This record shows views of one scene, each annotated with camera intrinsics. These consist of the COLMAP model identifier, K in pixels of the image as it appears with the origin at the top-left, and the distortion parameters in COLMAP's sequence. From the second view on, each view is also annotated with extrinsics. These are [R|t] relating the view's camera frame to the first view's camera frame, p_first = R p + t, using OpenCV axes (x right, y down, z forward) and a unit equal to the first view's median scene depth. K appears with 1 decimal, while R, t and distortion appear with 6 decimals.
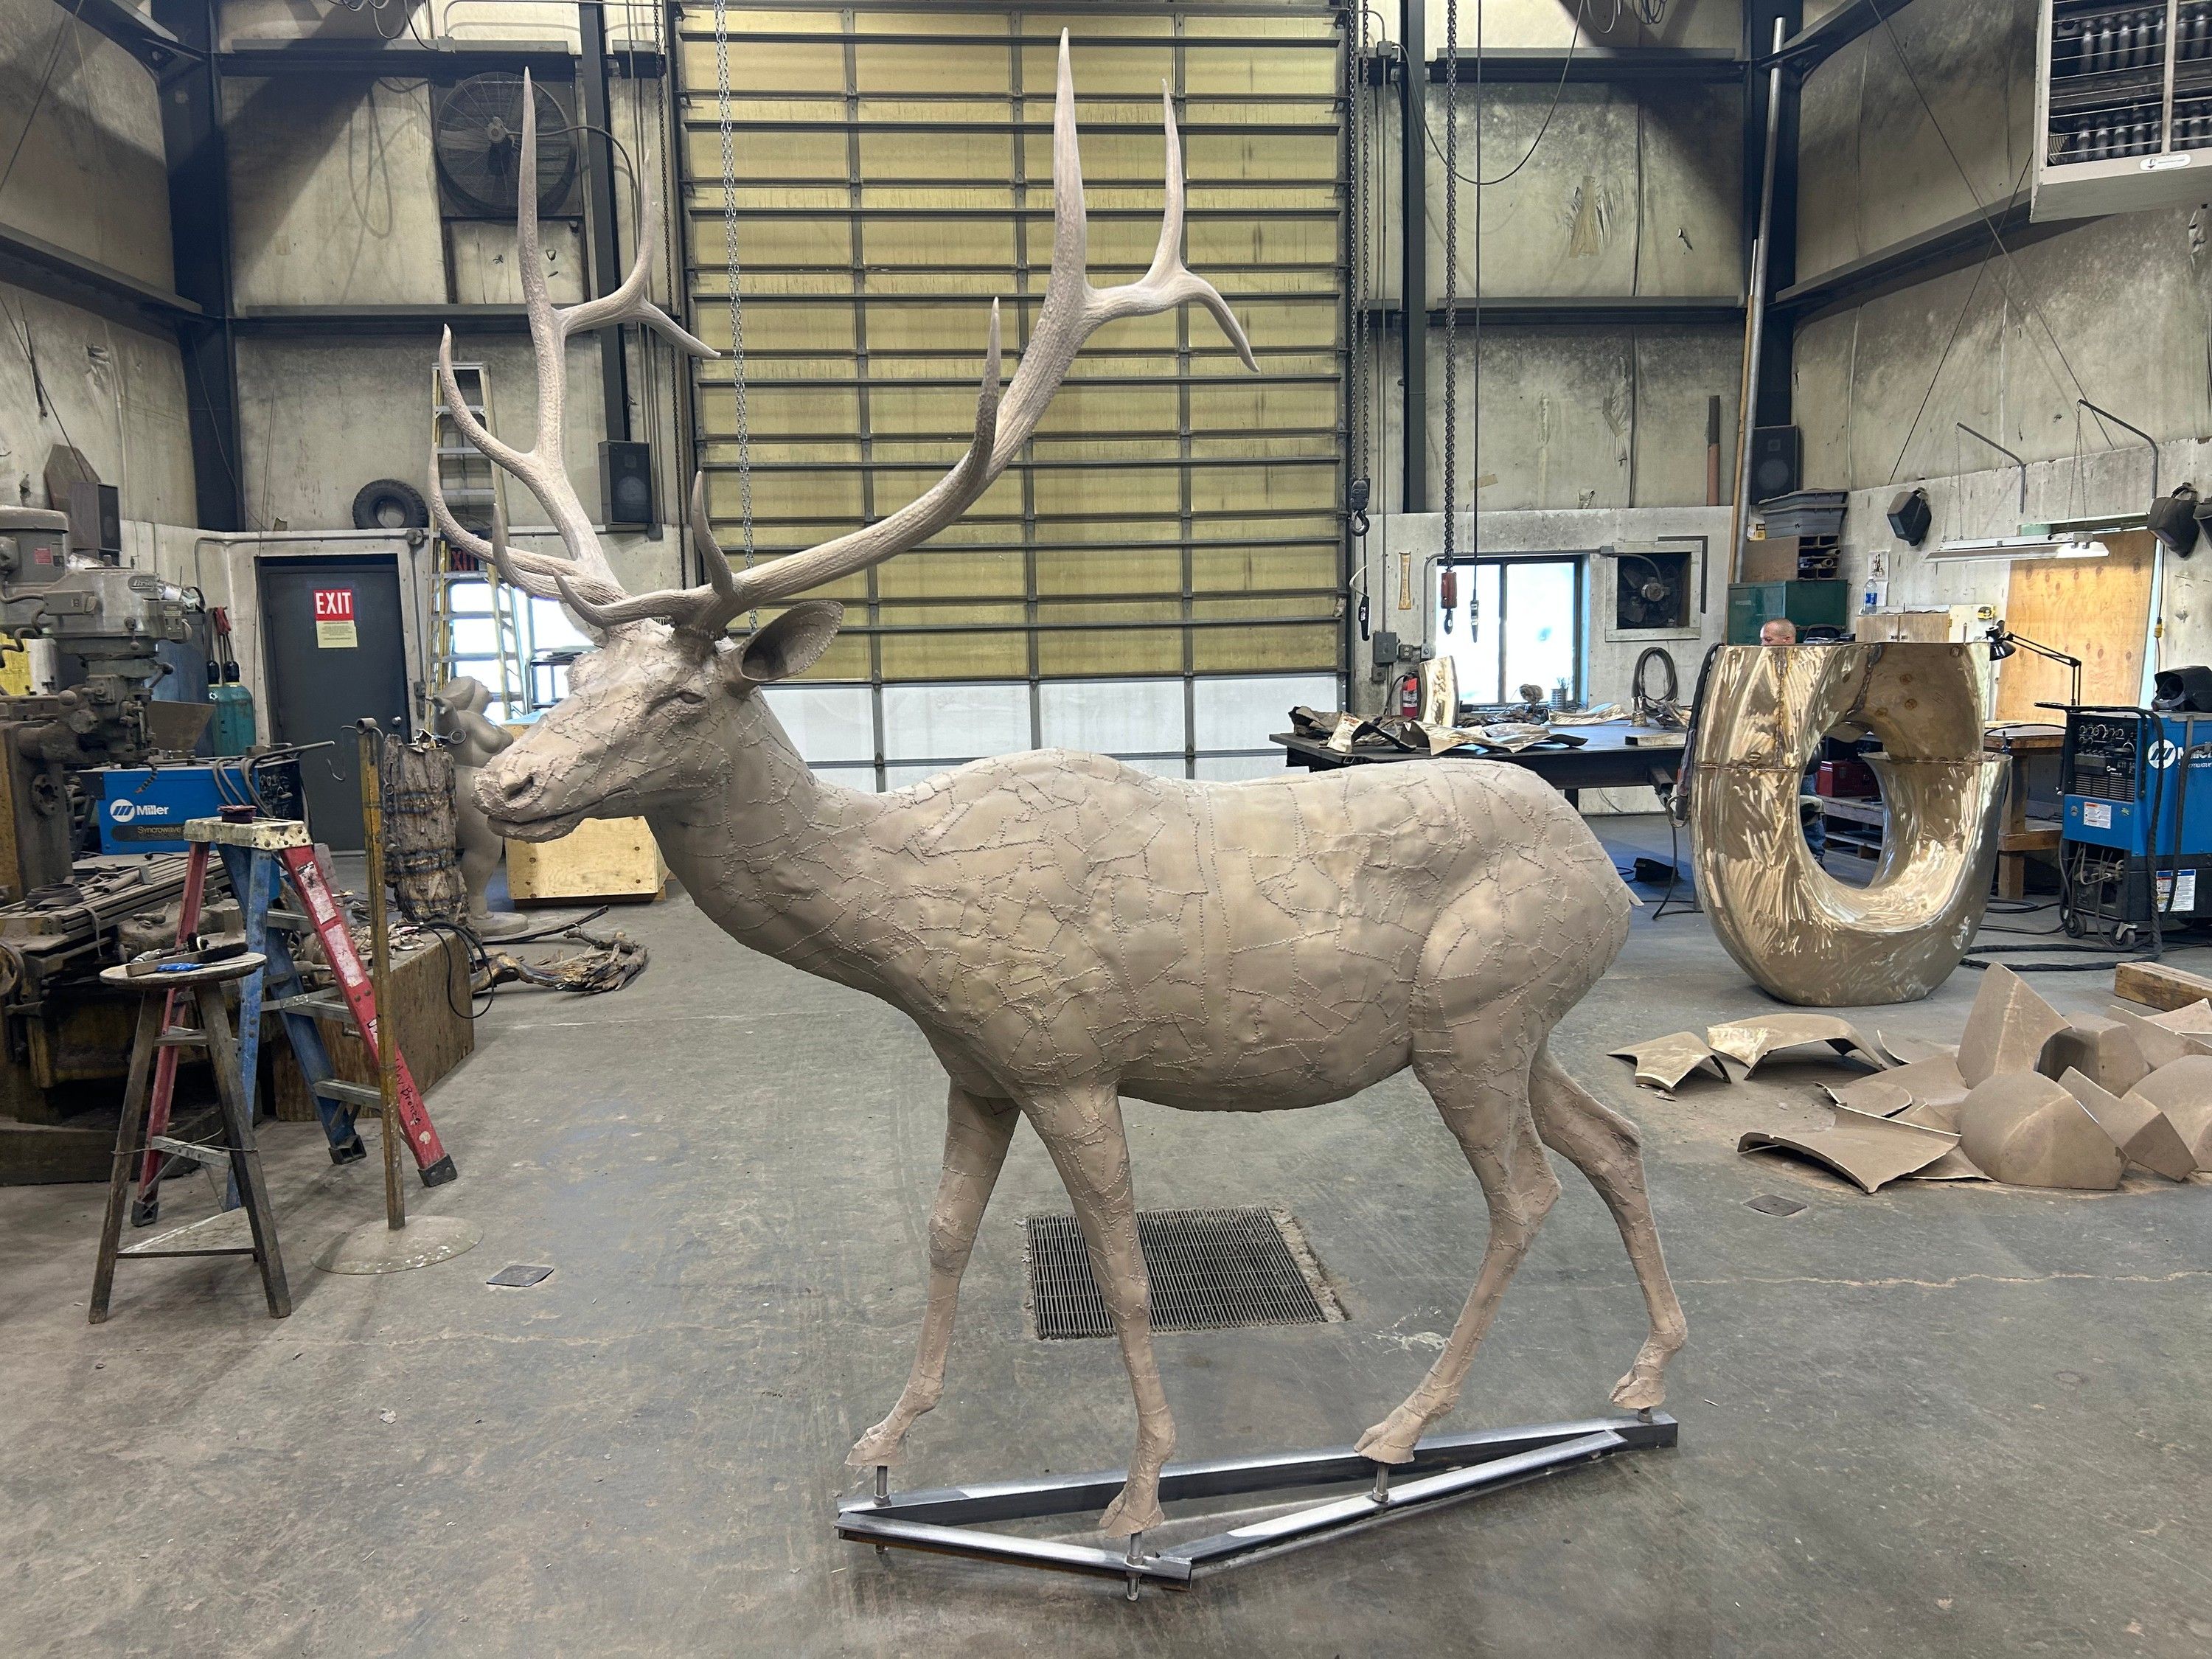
lens RADIAL K [[1680.8, 0, 1124.8], [0, 1680.8, 831.6], [0, 0, 1]] dist [0.044059, -0.060356]
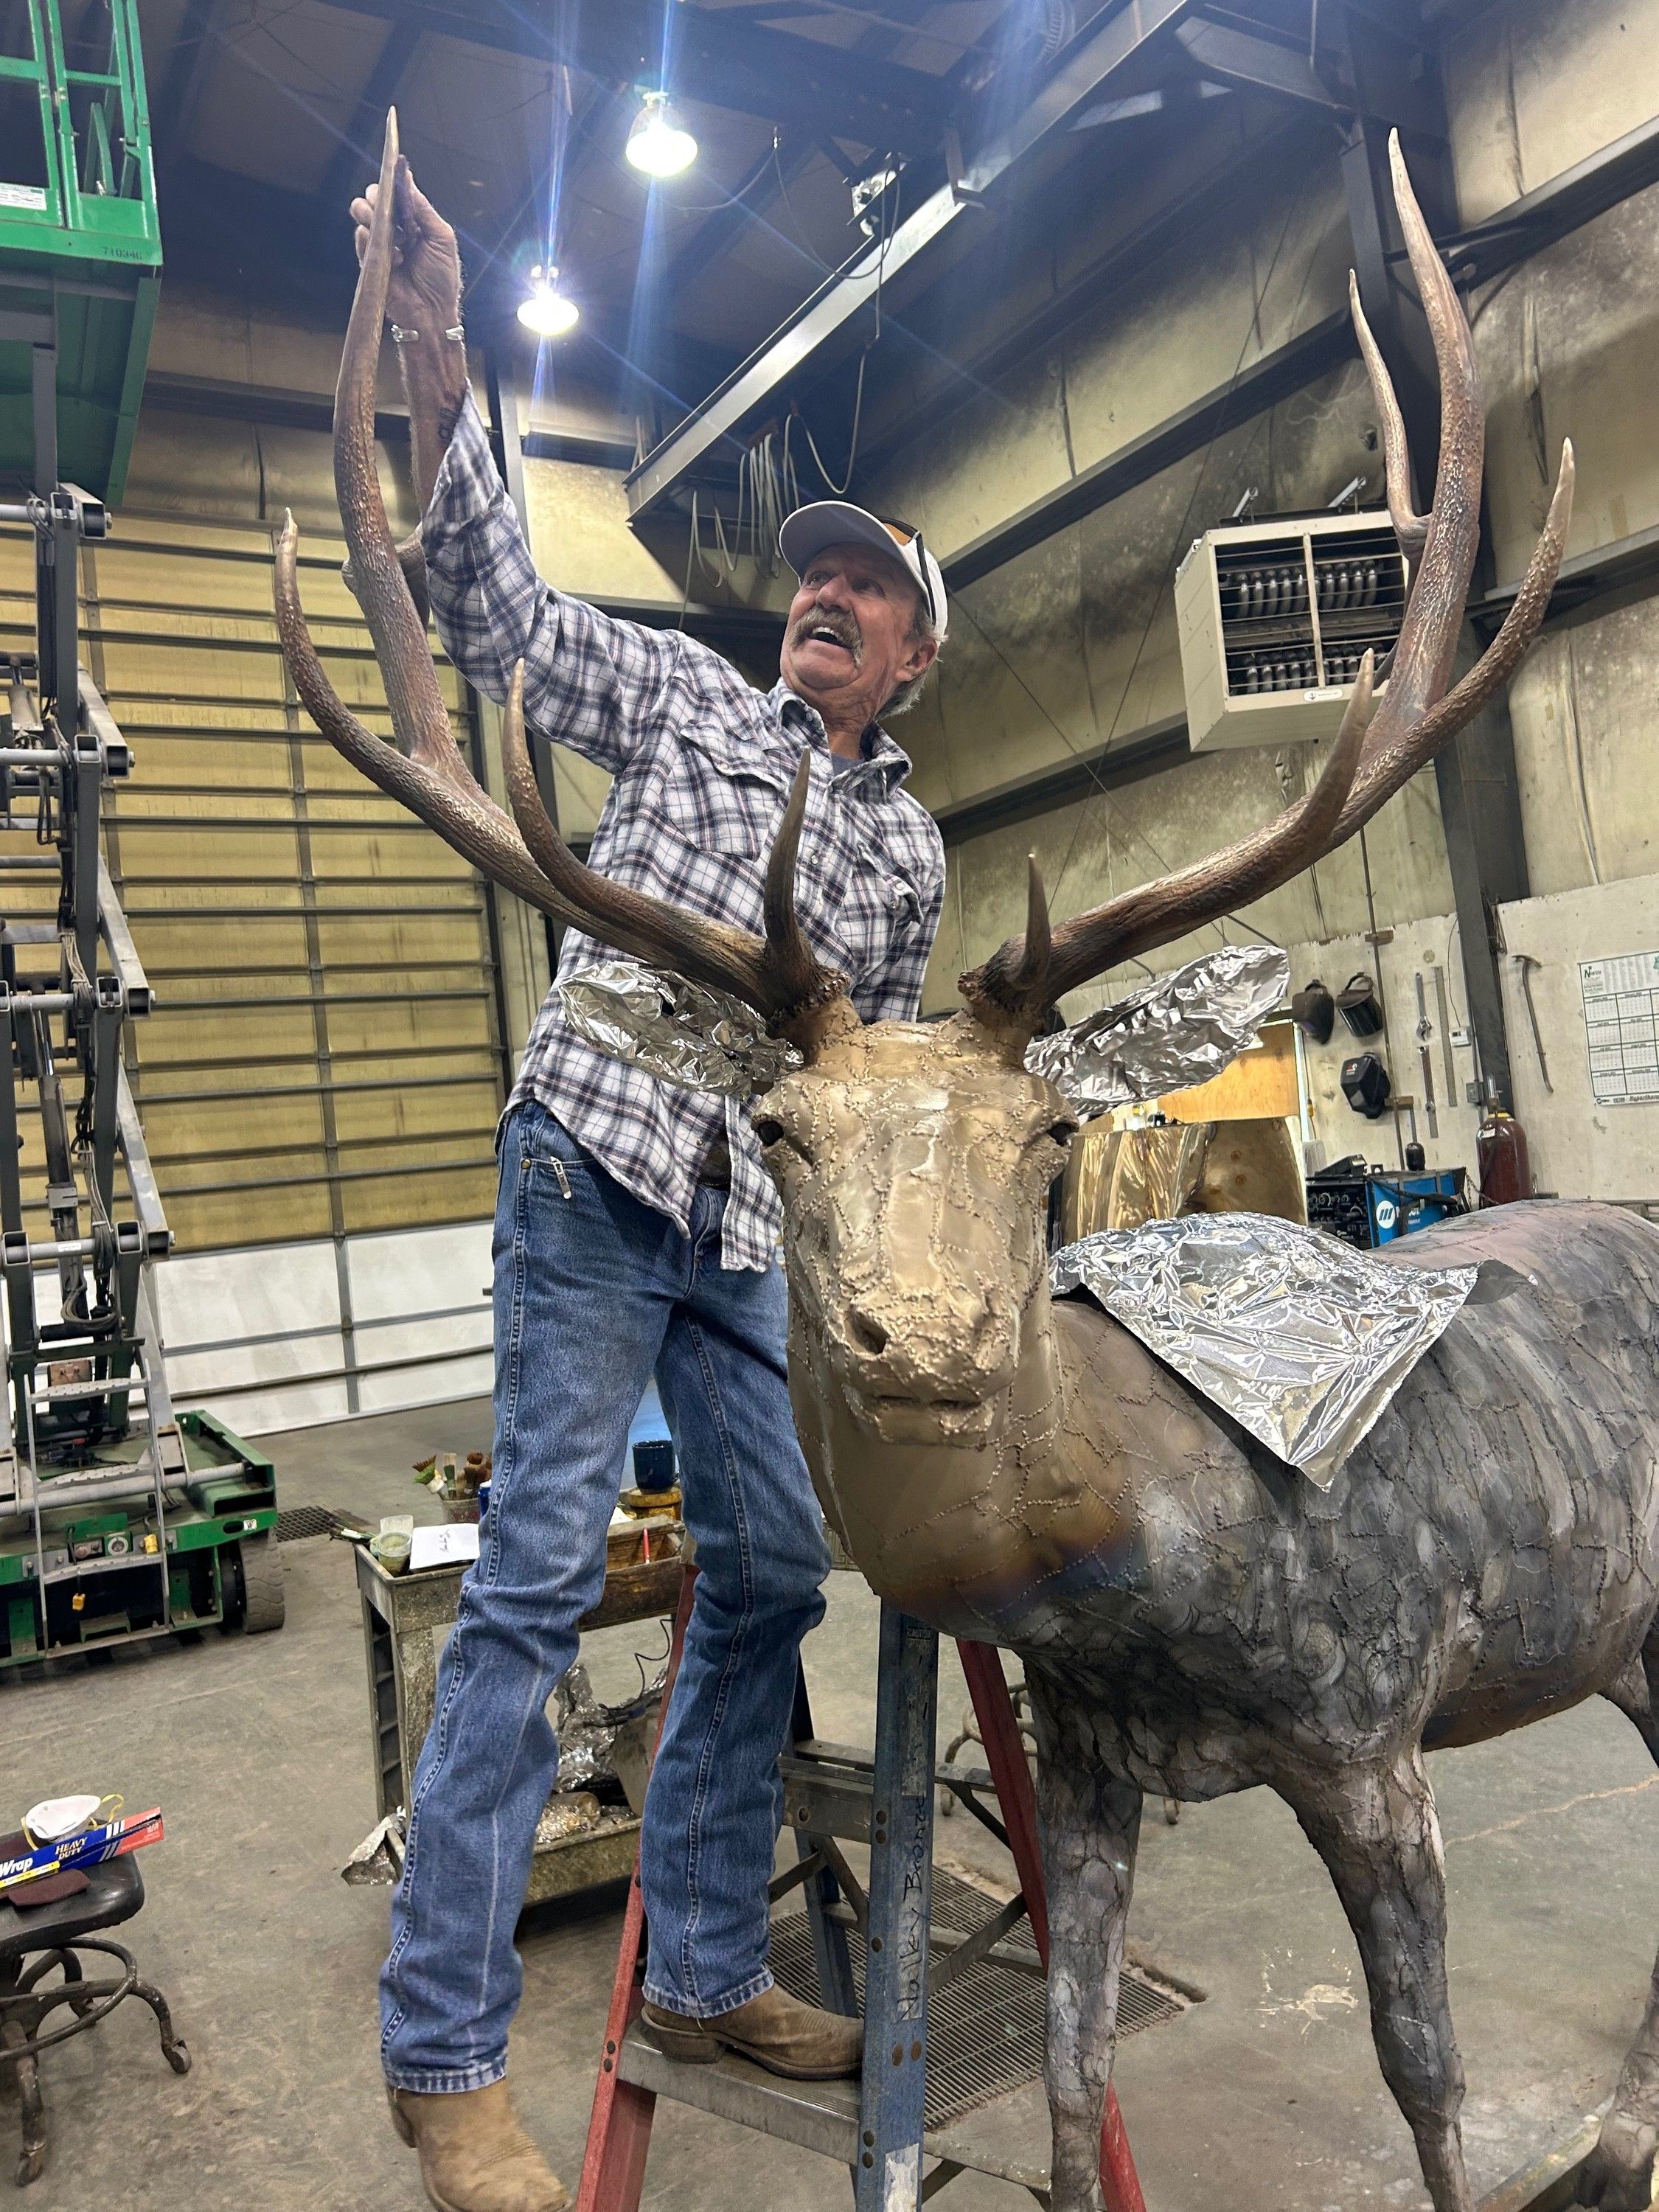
lens RADIAL K [[1680.8, 0, 839.1], [0, 1680.8, 1084.7], [0, 0, 1]] dist [0.044059, -0.060356]
pose [[0.901563, -0.046900, 0.430098, -0.145210], [0.125076, 0.979913, -0.155329, -0.002201], [-0.414174, 0.193834, 0.889319, 0.142056]]
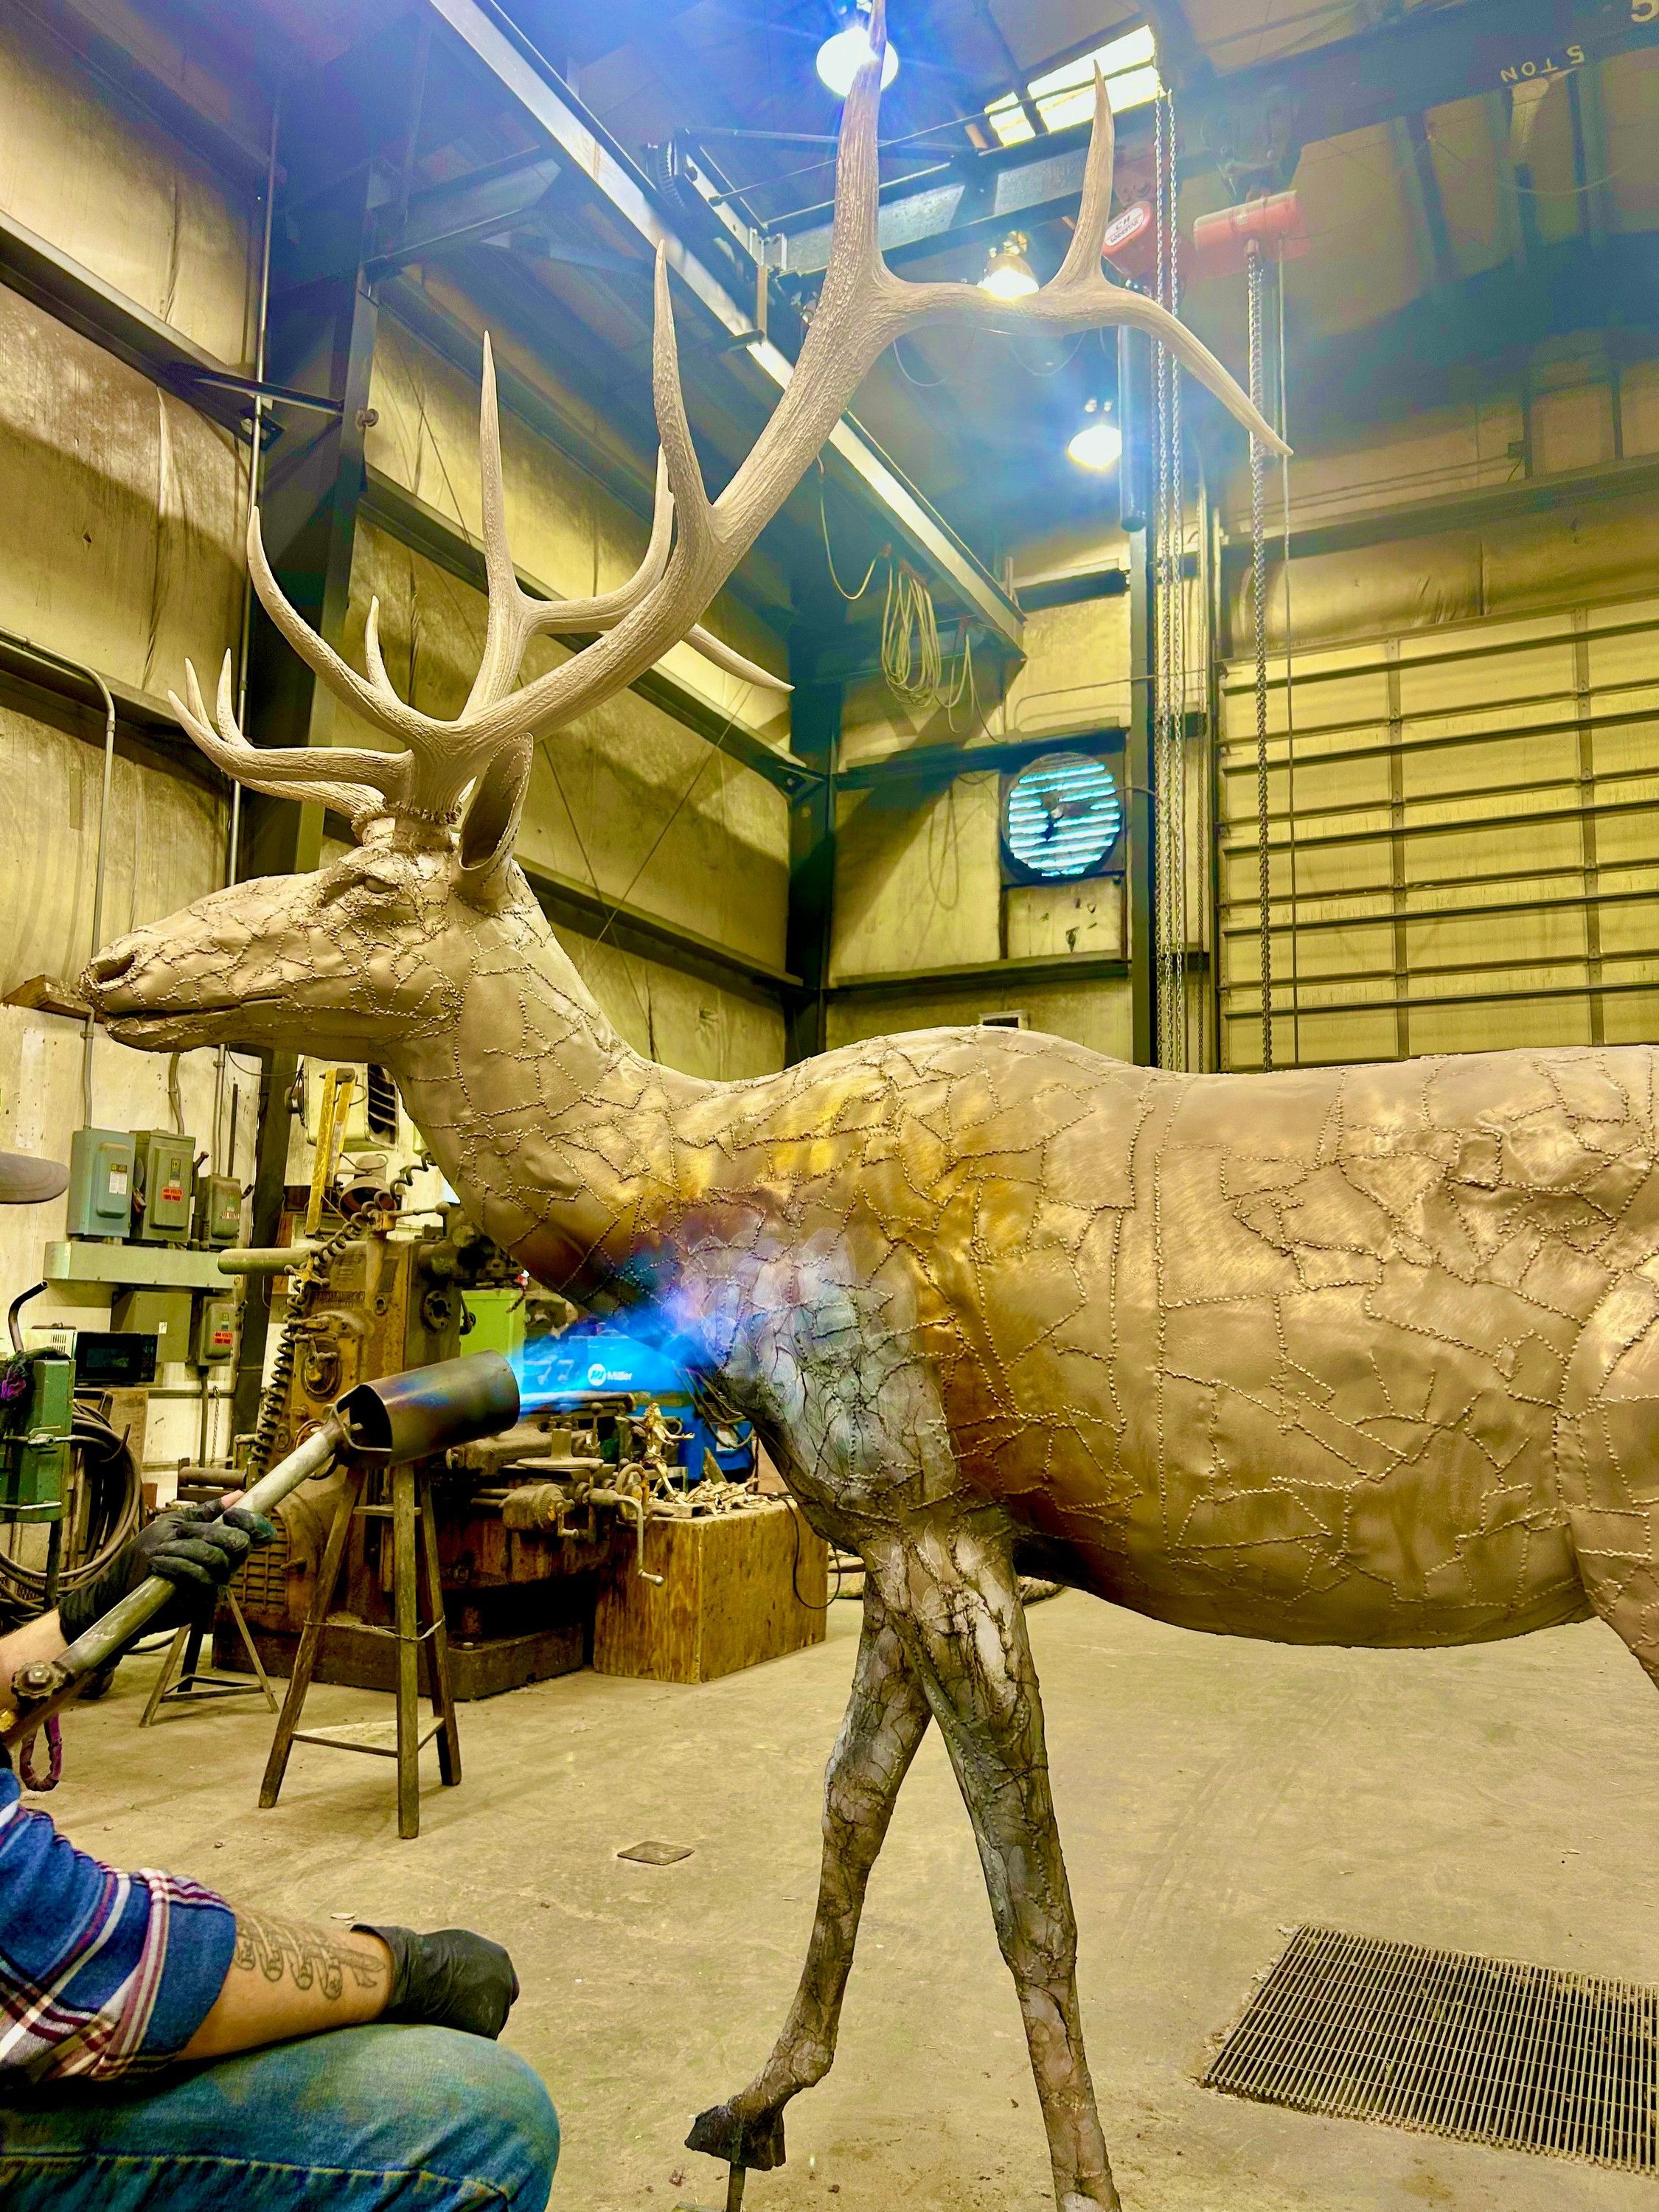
lens RADIAL K [[1680.8, 0, 826.0], [0, 1680.8, 1104.0], [0, 0, 1]] dist [0.044059, -0.060356]
pose [[0.850416, -0.038837, -0.524675, 0.082356], [-0.099398, 0.967451, -0.232722, 0.045842], [0.516636, 0.250062, 0.818875, 0.134812]]
